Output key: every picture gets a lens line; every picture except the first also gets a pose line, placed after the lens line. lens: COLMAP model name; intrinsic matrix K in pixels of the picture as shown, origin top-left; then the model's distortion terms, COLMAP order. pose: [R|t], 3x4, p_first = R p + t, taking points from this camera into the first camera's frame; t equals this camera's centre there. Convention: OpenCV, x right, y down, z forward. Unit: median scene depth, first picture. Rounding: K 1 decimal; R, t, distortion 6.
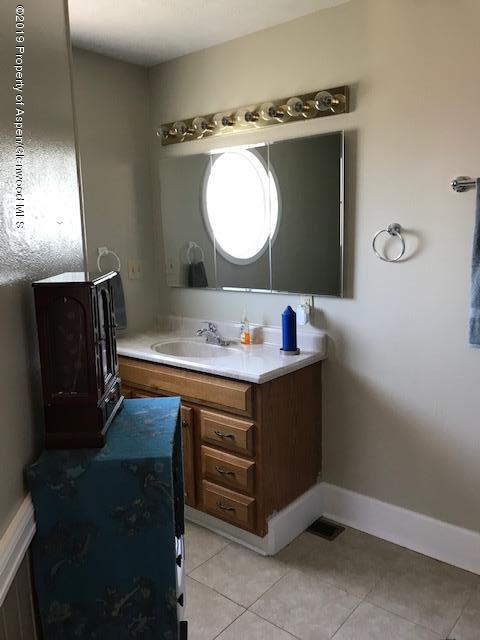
lens RADIAL K [[527.7, 0, 240.9], [0, 527.7, 316.3], [0, 0, 1]] dist [0.042730, -0.034245]
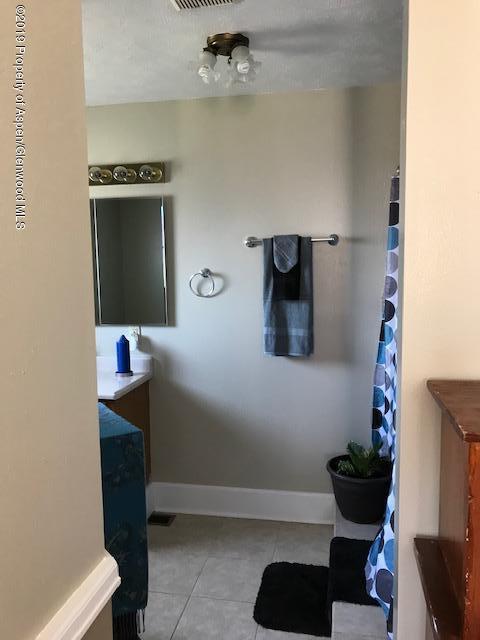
lens RADIAL K [[527.7, 0, 237.9], [0, 527.7, 321.8], [0, 0, 1]] dist [0.042730, -0.034245]
pose [[0.877894, -0.039592, 0.477216, -0.268332], [0.071055, 0.996314, -0.048054, 0.027720], [-0.473554, 0.076095, 0.877471, -0.187513]]
